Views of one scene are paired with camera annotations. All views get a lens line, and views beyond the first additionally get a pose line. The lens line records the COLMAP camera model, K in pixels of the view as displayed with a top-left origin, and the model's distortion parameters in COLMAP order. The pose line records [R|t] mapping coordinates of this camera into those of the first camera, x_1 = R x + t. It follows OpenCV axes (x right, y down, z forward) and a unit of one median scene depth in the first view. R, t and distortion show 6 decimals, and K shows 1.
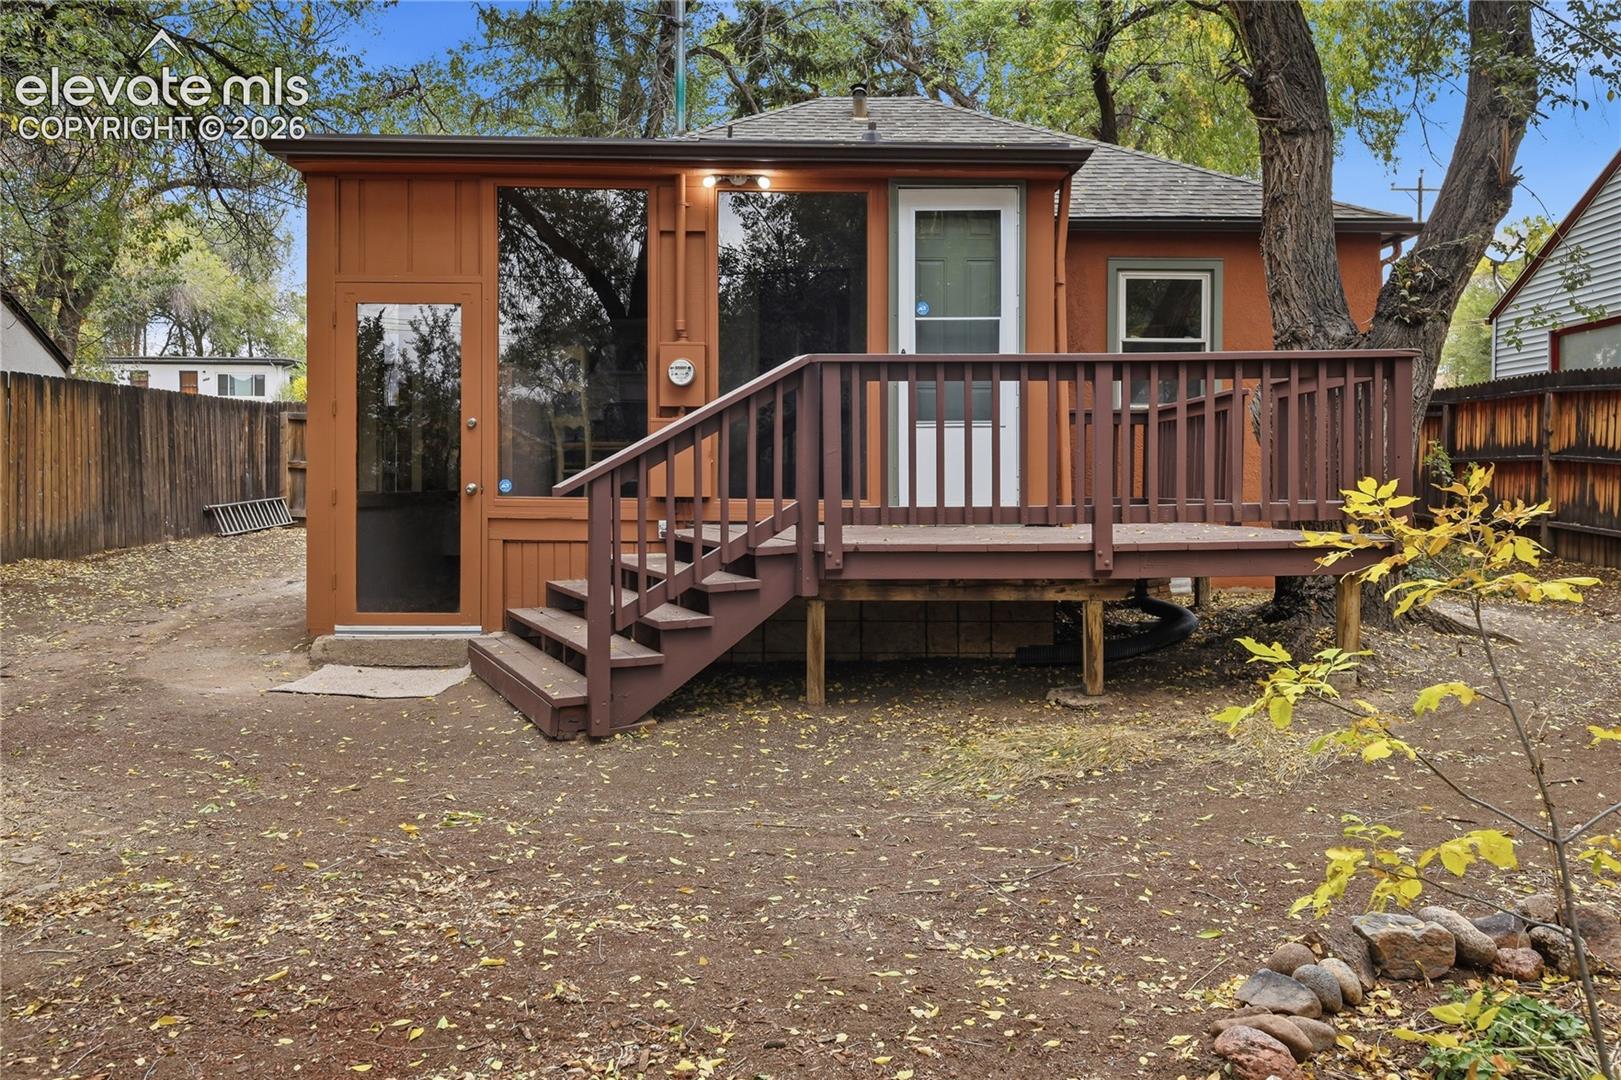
lens RADIAL K [[1779.1, 0, 809.9], [0, 1779.1, 534.7], [0, 0, 1]] dist [0.050754, 0.000000]
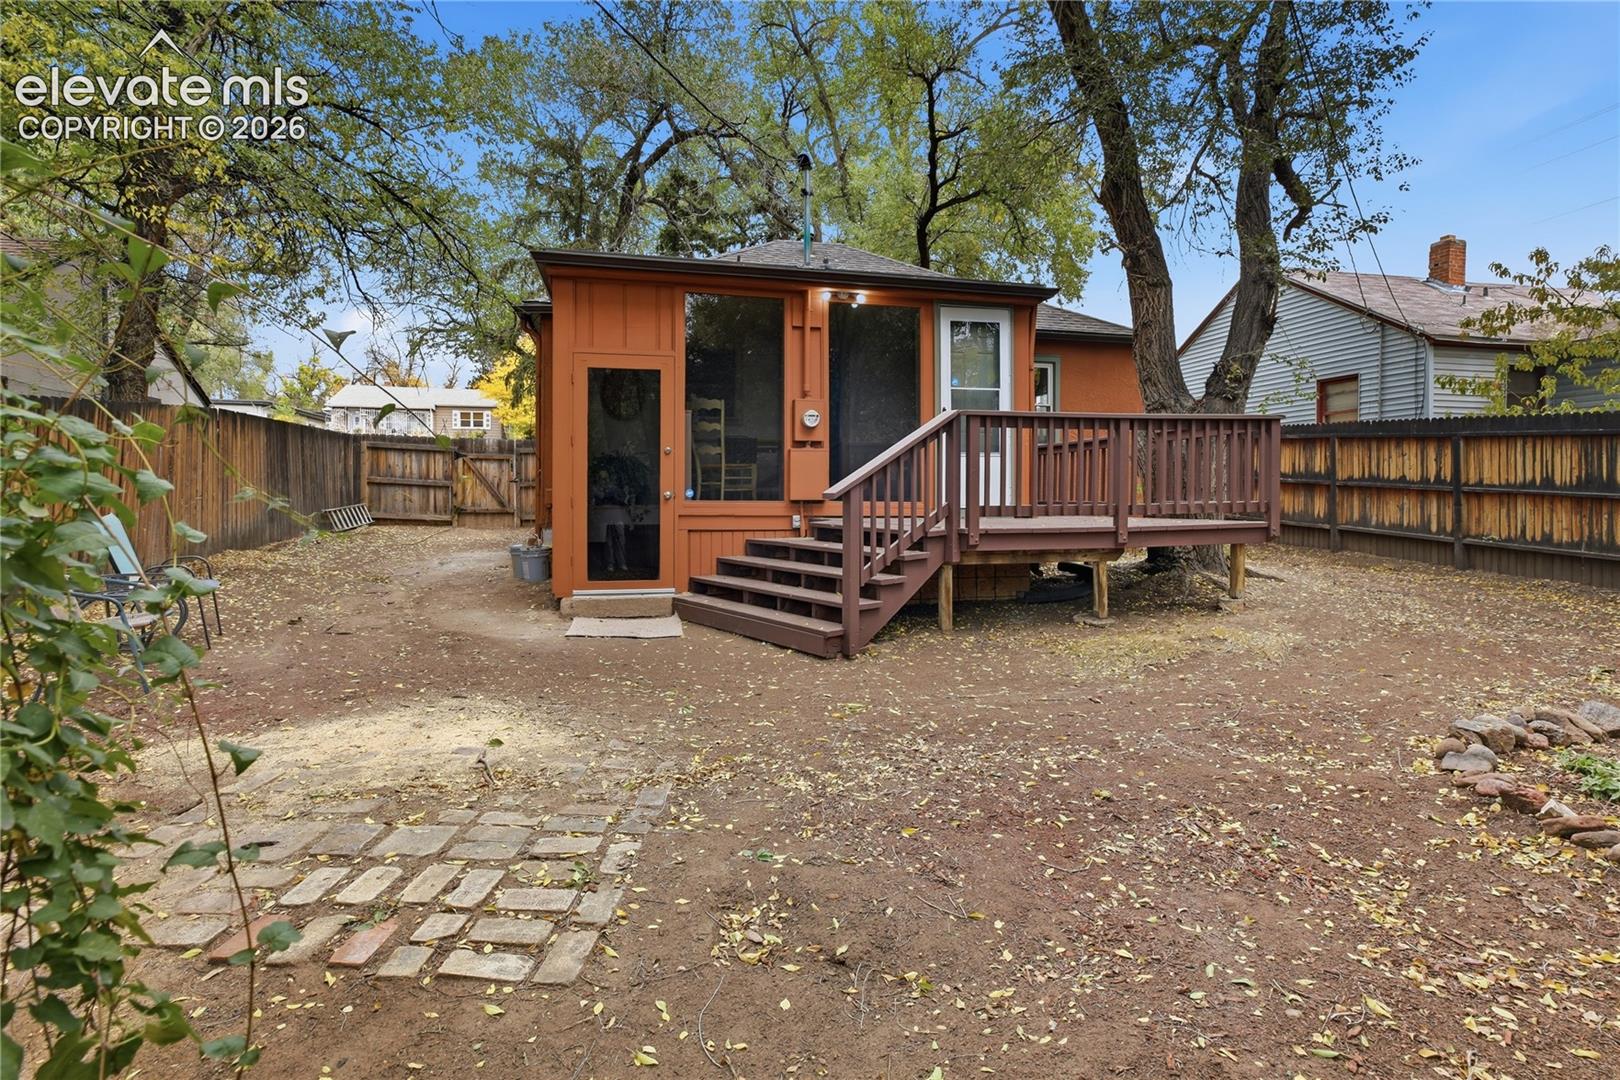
lens RADIAL K [[1203.4, 0, 810.3], [0, 1203.4, 541.4], [0, 0, 1]] dist [0.009233, 0.004077]
pose [[0.948095, -0.013243, 0.317710, -0.407180], [0.010396, 0.999889, 0.010654, 0.002959], [-0.317816, -0.006798, 0.948128, 0.019332]]
